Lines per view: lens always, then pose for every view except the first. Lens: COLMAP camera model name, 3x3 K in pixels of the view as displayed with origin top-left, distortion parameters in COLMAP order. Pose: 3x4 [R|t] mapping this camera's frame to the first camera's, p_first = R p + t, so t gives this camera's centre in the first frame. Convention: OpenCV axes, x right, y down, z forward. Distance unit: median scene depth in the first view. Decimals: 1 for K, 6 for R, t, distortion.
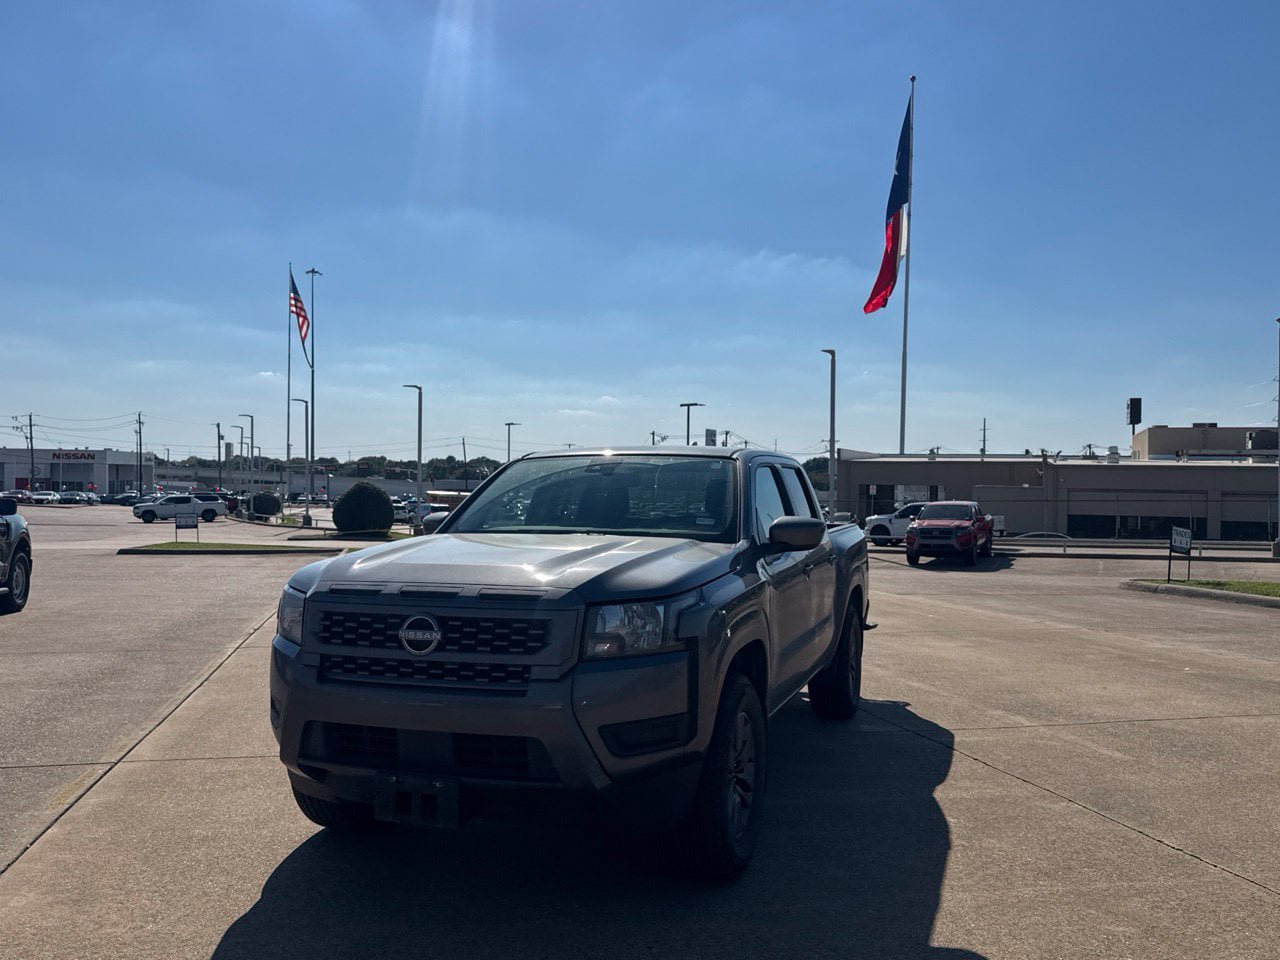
lens RADIAL K [[1048.4, 0, 635.7], [0, 1048.4, 492.7], [0, 0, 1]] dist [0.119939, -0.205932]
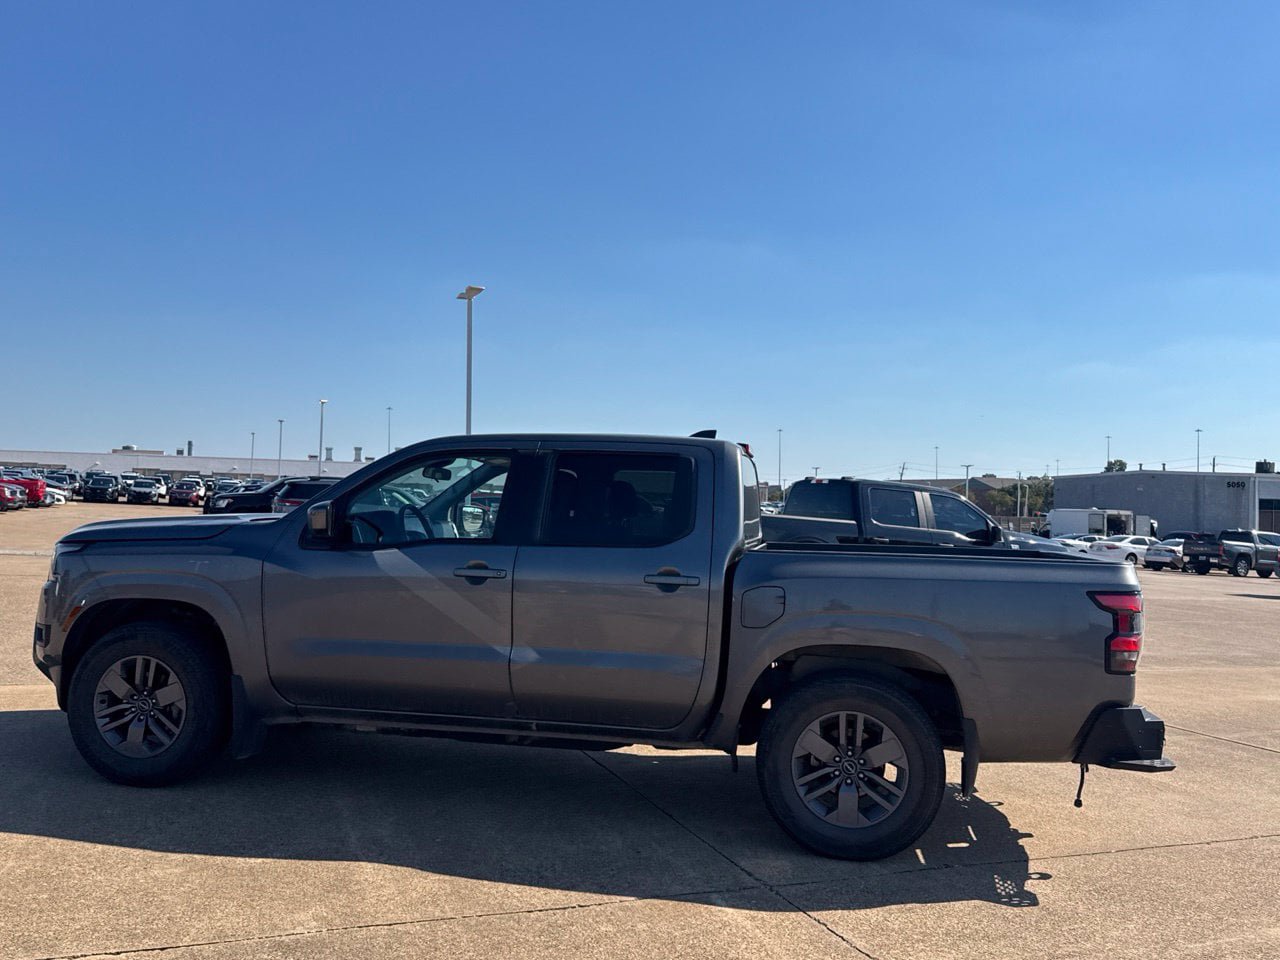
lens RADIAL K [[1048.4, 0, 633.9], [0, 1048.4, 486.5], [0, 0, 1]] dist [0.119939, -0.205932]
pose [[0.163776, -0.022962, -0.986230, 1.028890], [-0.037168, 0.998876, -0.029428, 0.024713], [0.985797, 0.041475, 0.162739, 1.000518]]
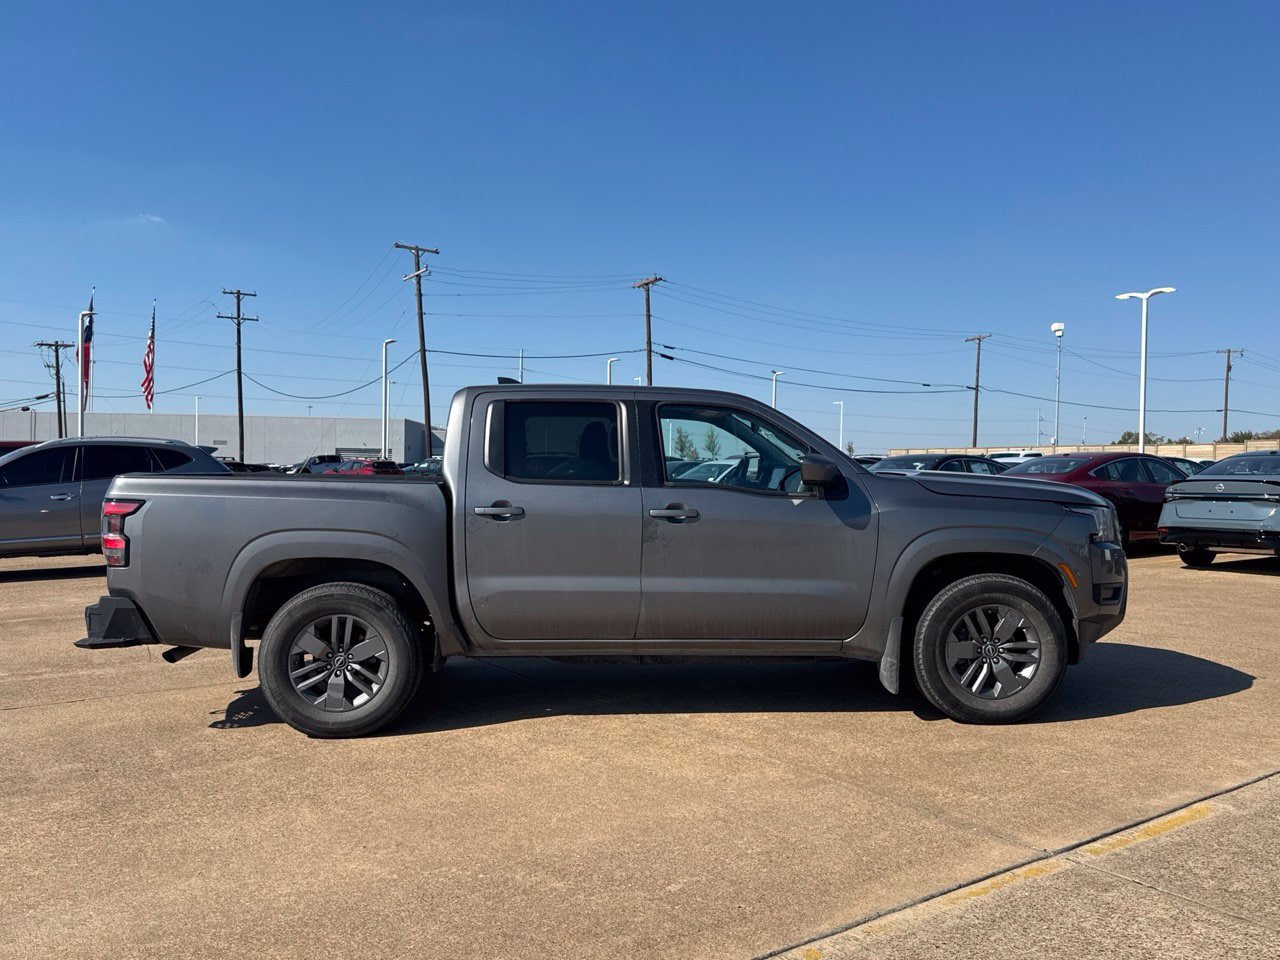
lens RADIAL K [[1048.4, 0, 637.5], [0, 1048.4, 498.1], [0, 0, 1]] dist [0.119939, -0.205932]
pose [[-0.373167, -0.036419, 0.927049, -1.000722], [-0.008004, 0.999318, 0.036037, 0.025743], [-0.927730, 0.006028, -0.373204, 1.509182]]
